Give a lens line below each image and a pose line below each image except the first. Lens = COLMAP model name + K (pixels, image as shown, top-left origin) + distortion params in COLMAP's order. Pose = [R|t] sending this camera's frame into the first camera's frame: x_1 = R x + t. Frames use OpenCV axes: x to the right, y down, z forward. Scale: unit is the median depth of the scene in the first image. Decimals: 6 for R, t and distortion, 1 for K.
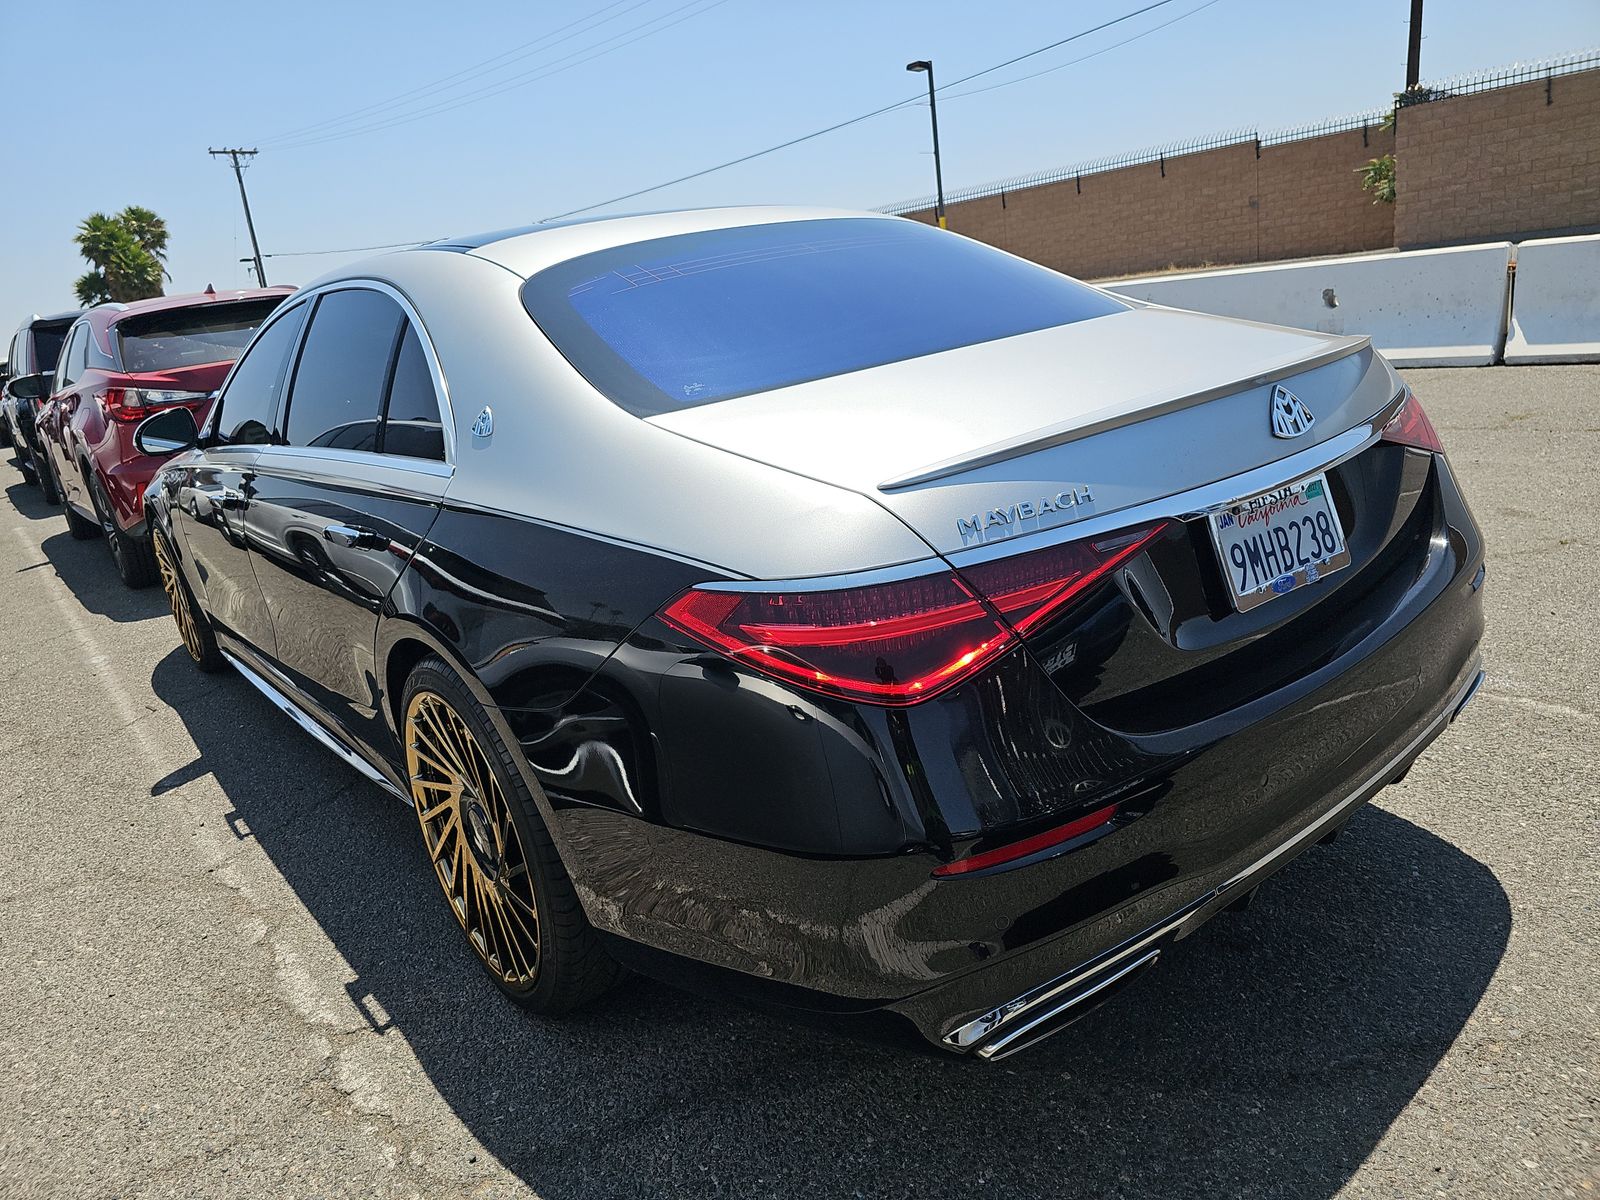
lens RADIAL K [[1170.2, 0, 800.0], [0, 1170.2, 600.0], [0, 0, 1]] dist [0.045271, -0.065487]
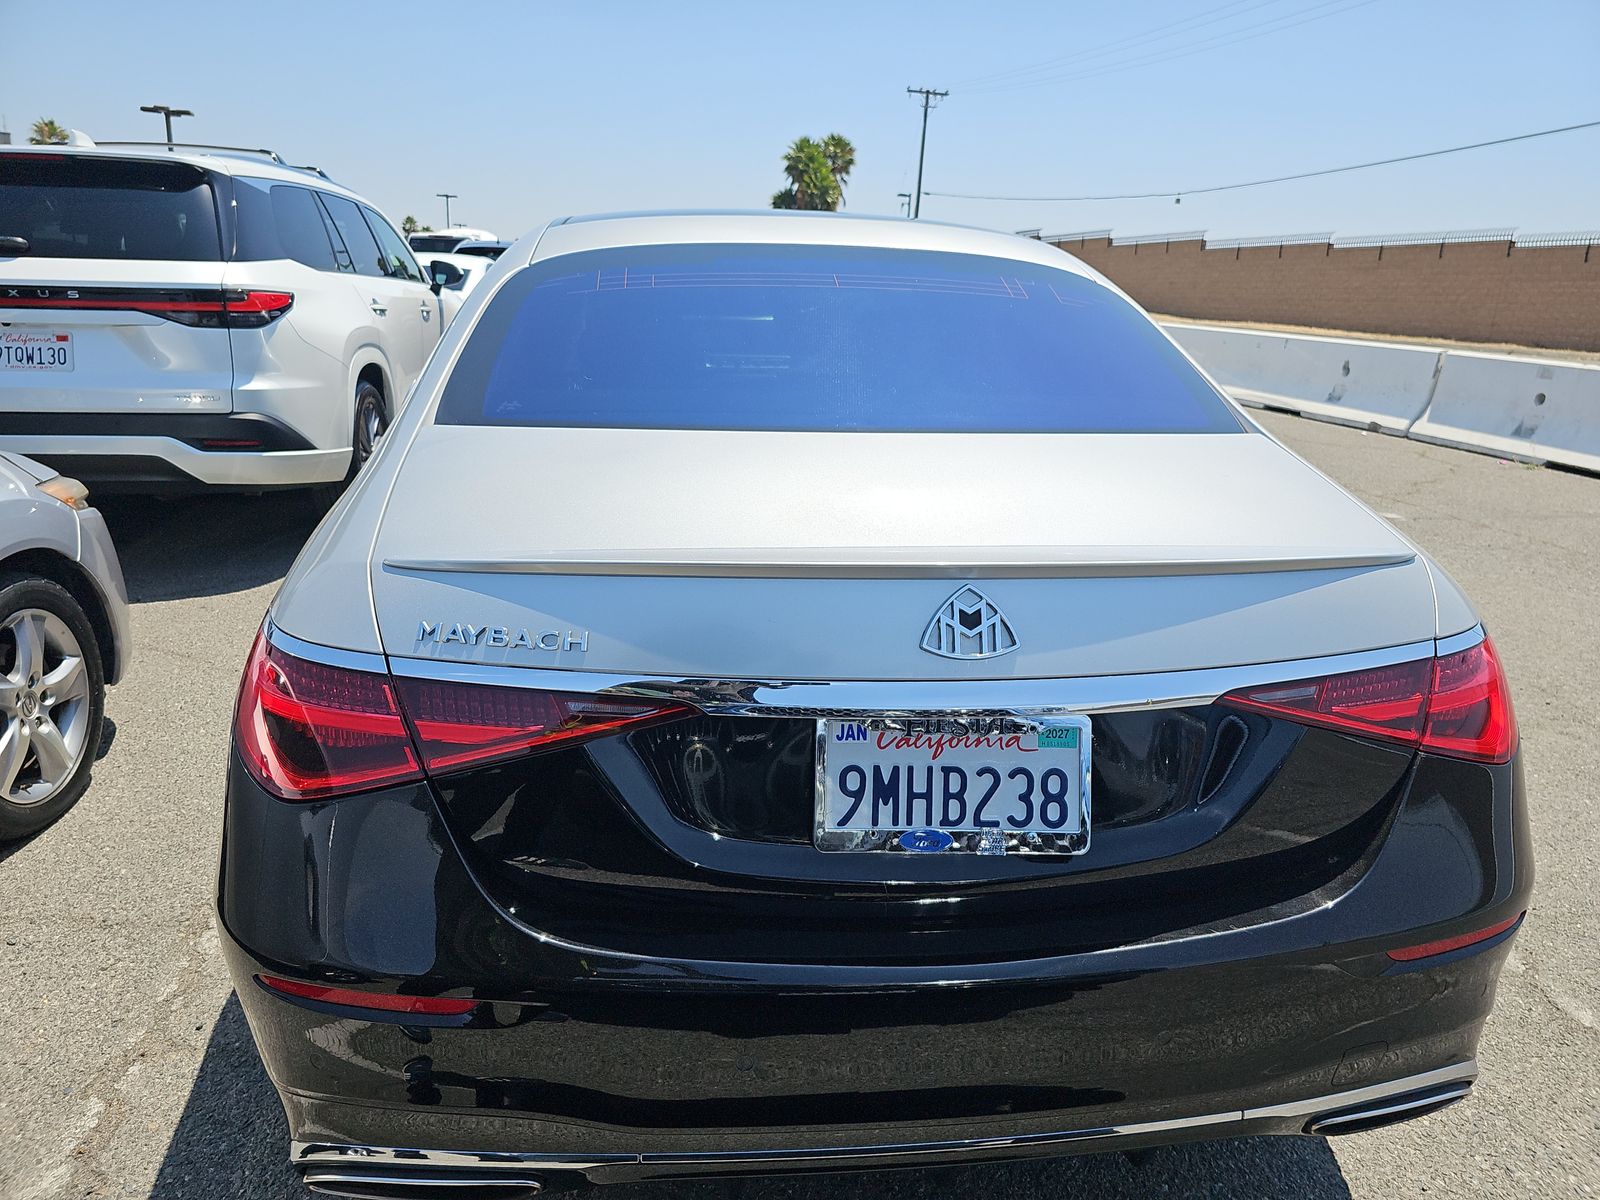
lens RADIAL K [[1170.2, 0, 800.0], [0, 1170.2, 600.0], [0, 0, 1]] dist [0.045271, -0.065487]
pose [[0.816635, 0.298612, -0.493901, 0.430091], [-0.279848, 0.953294, 0.113648, -0.142707], [0.504769, 0.045408, 0.862059, 0.199094]]
